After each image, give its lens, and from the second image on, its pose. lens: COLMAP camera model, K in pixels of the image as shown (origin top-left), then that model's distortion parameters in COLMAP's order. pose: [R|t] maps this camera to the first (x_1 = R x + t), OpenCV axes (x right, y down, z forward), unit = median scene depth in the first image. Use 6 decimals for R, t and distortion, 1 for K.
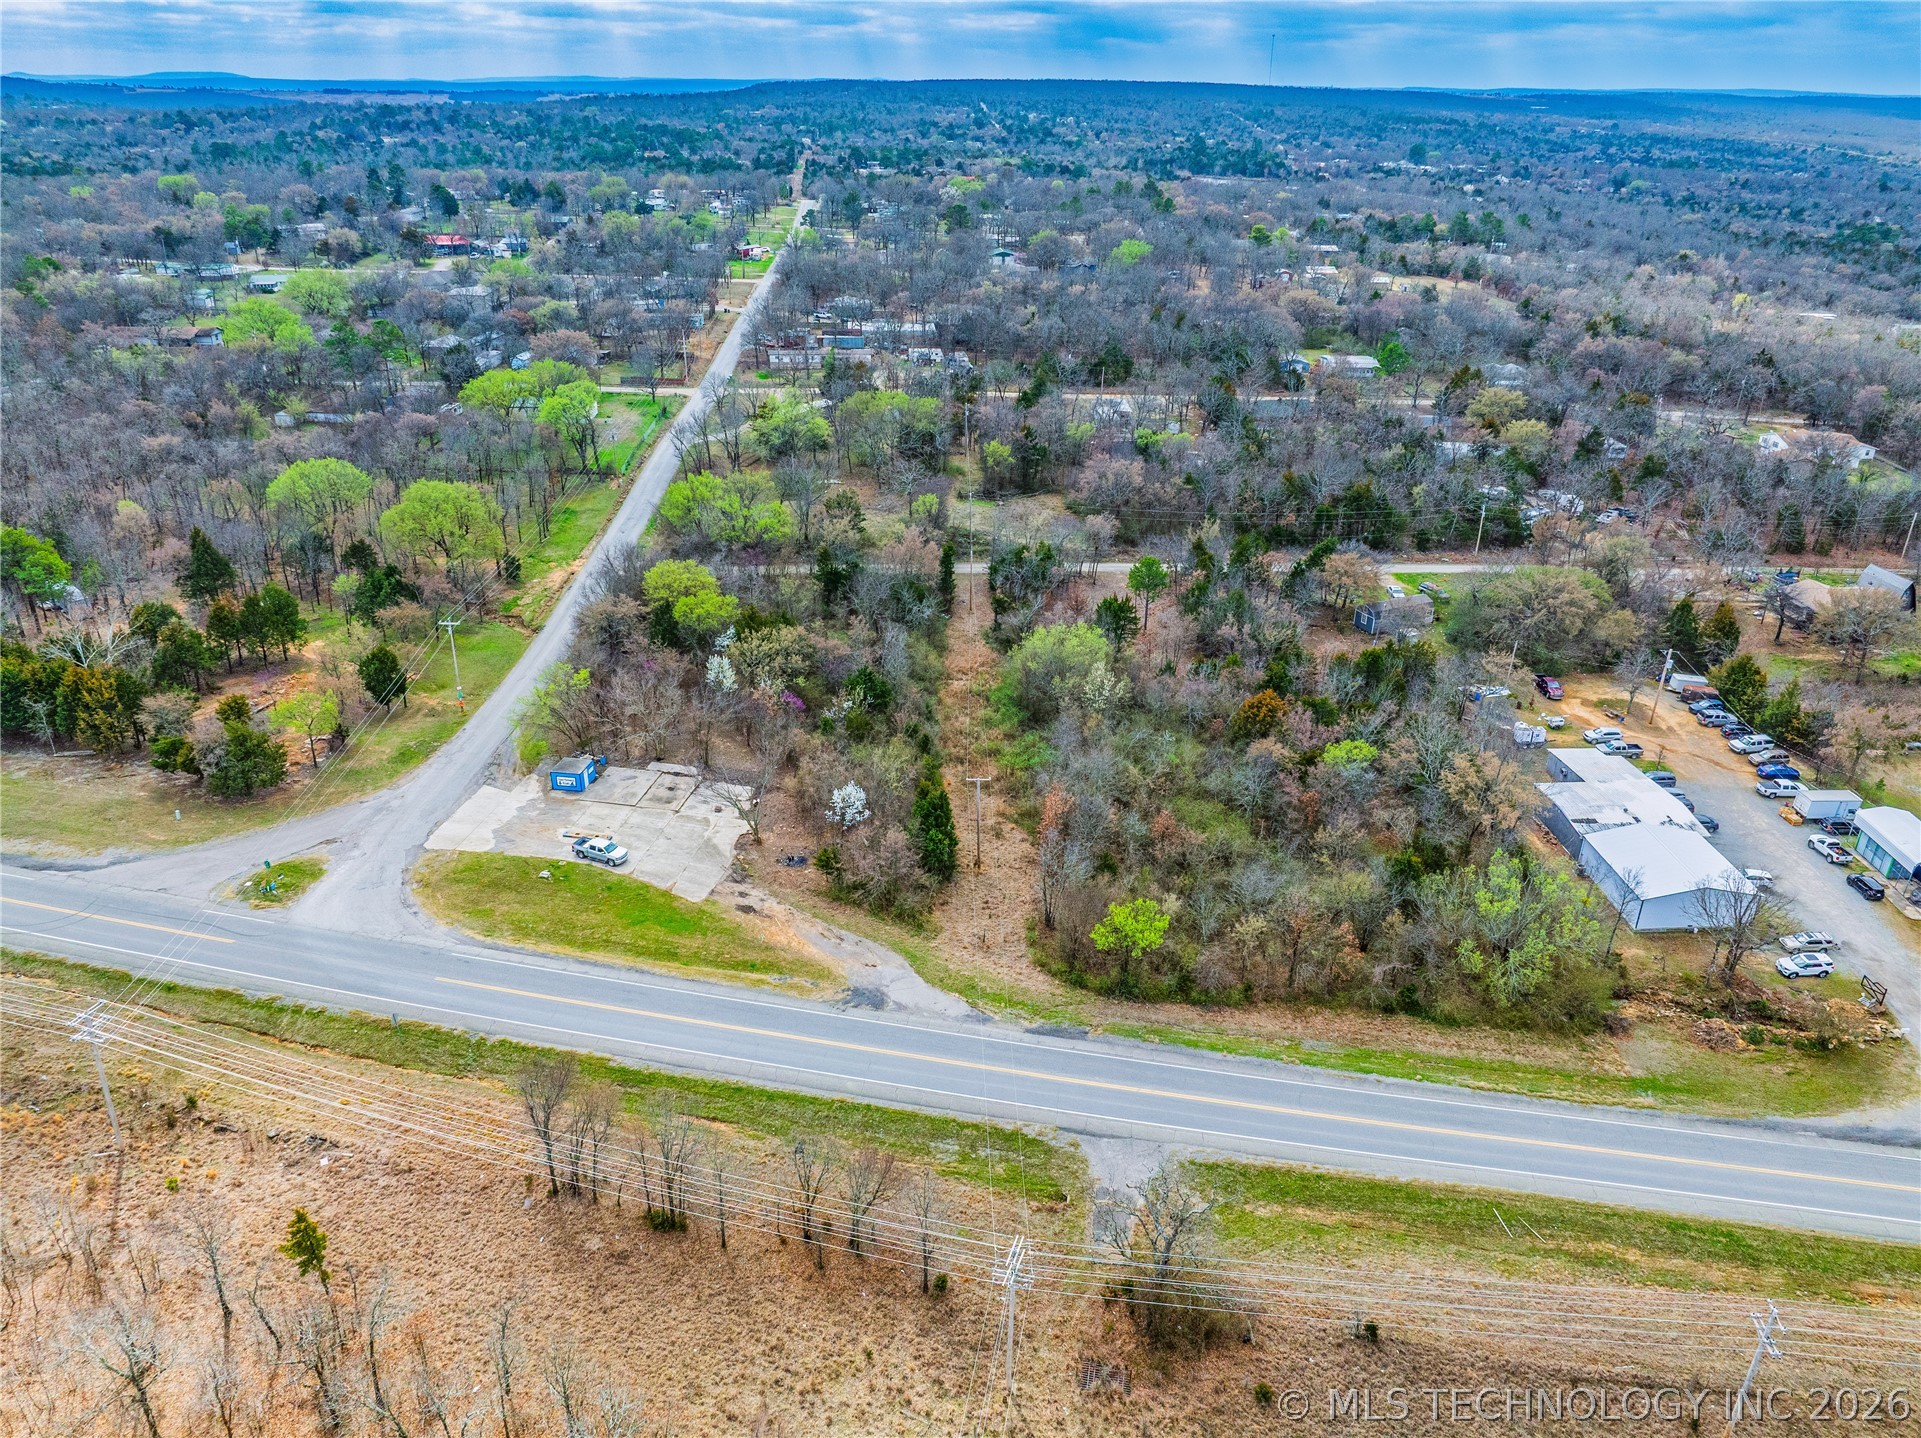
lens RADIAL K [[1353.3, 0, 955.6], [0, 1353.3, 723.2], [0, 0, 1]] dist [-0.051355, 0.024784]
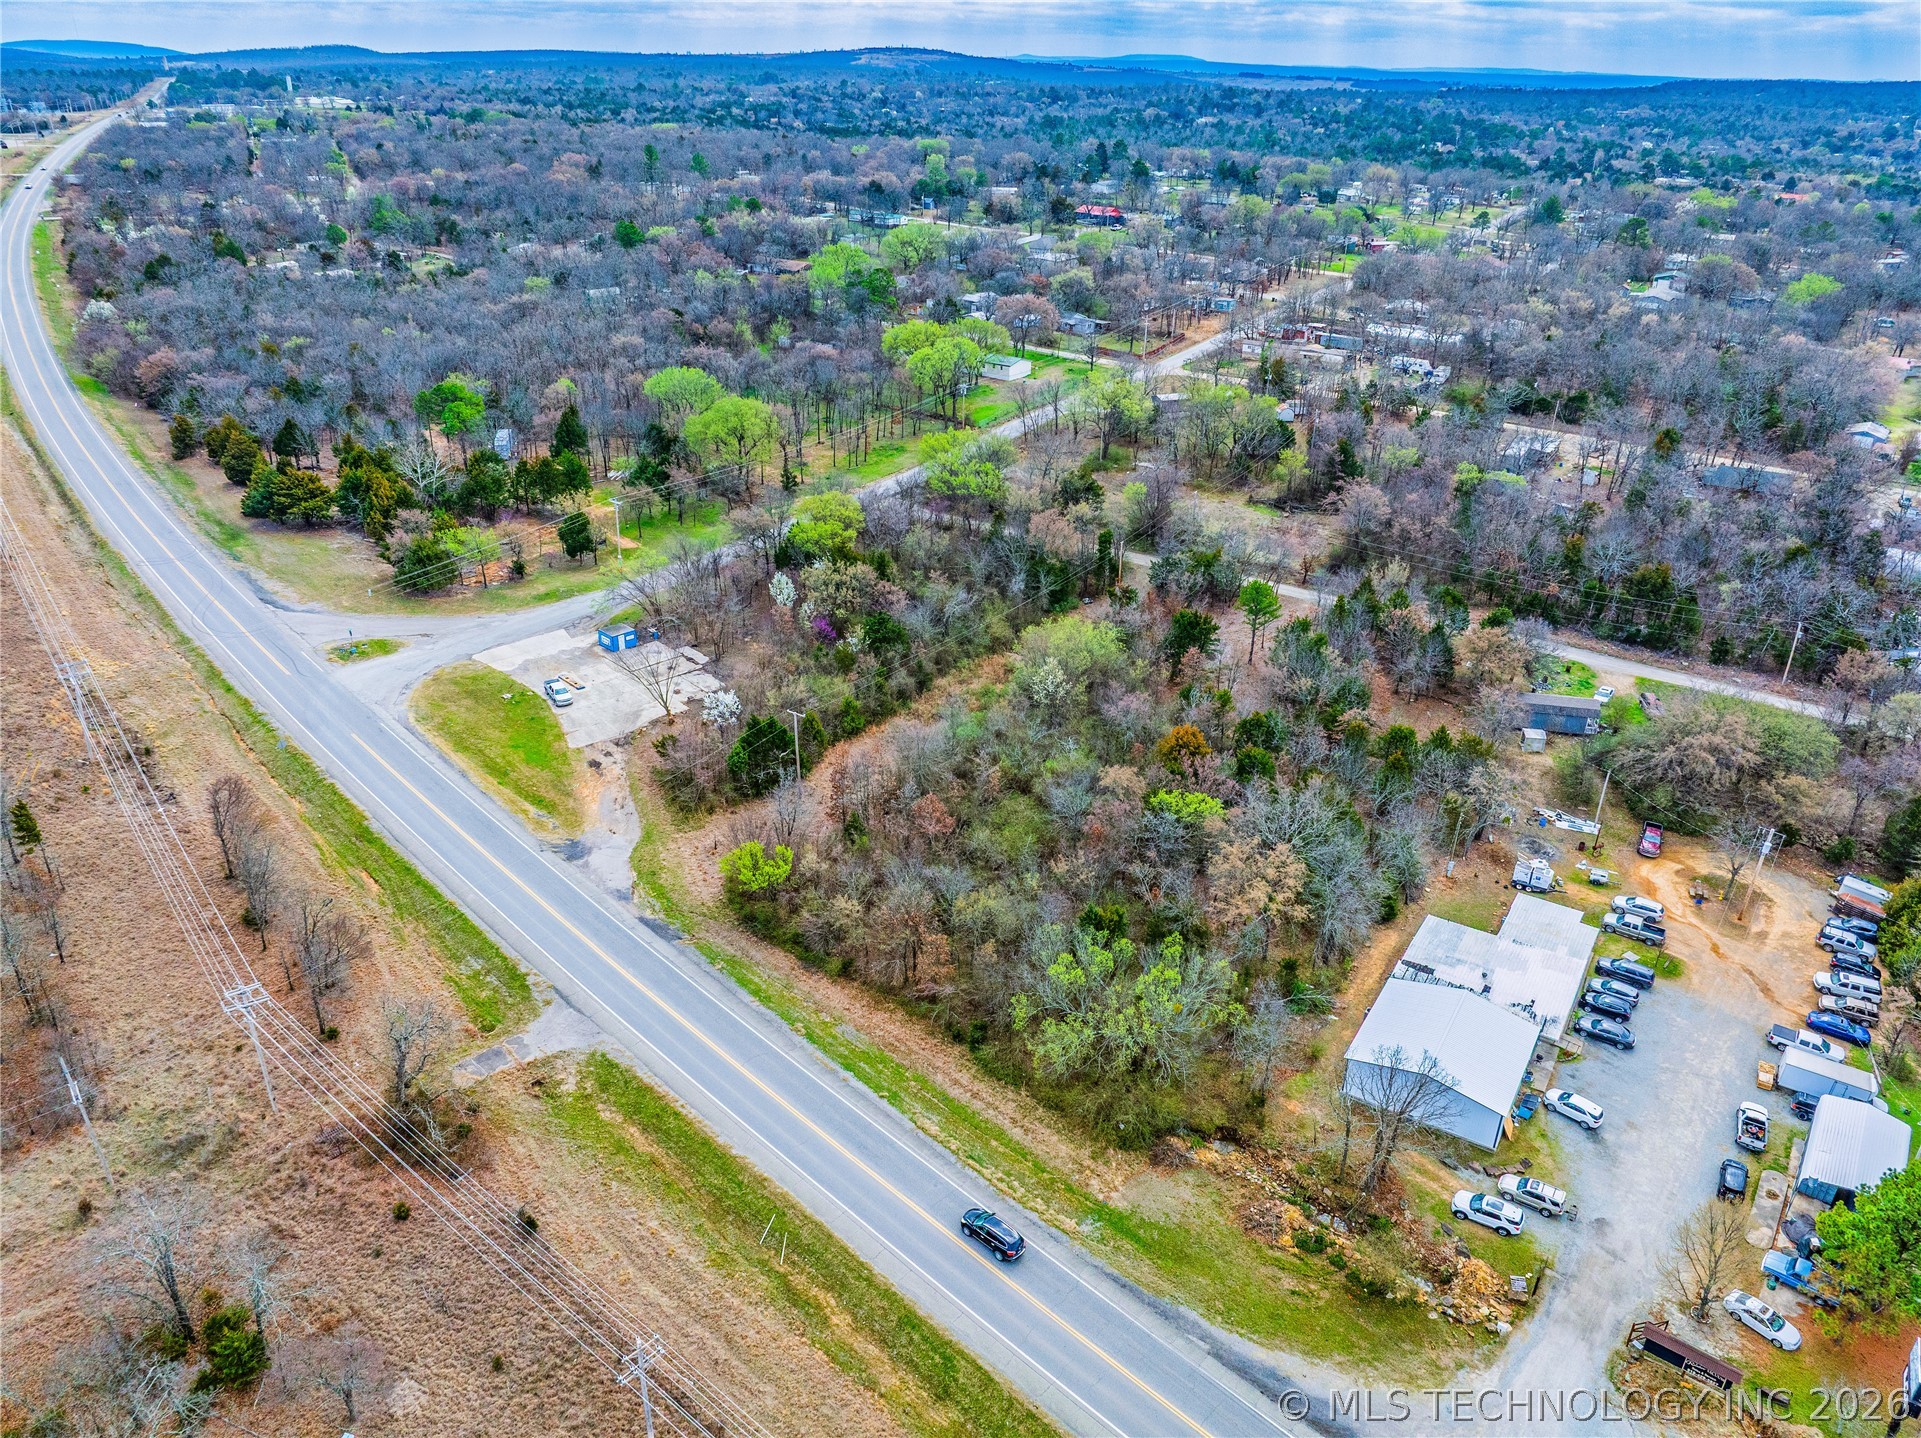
lens RADIAL K [[1353.3, 0, 955.6], [0, 1353.3, 723.2], [0, 0, 1]] dist [-0.051355, 0.024784]
pose [[0.815329, 0.260212, -0.517231, 0.627786], [-0.256835, 0.963164, 0.079697, -0.063937], [0.518916, 0.067864, 0.852127, 0.141838]]
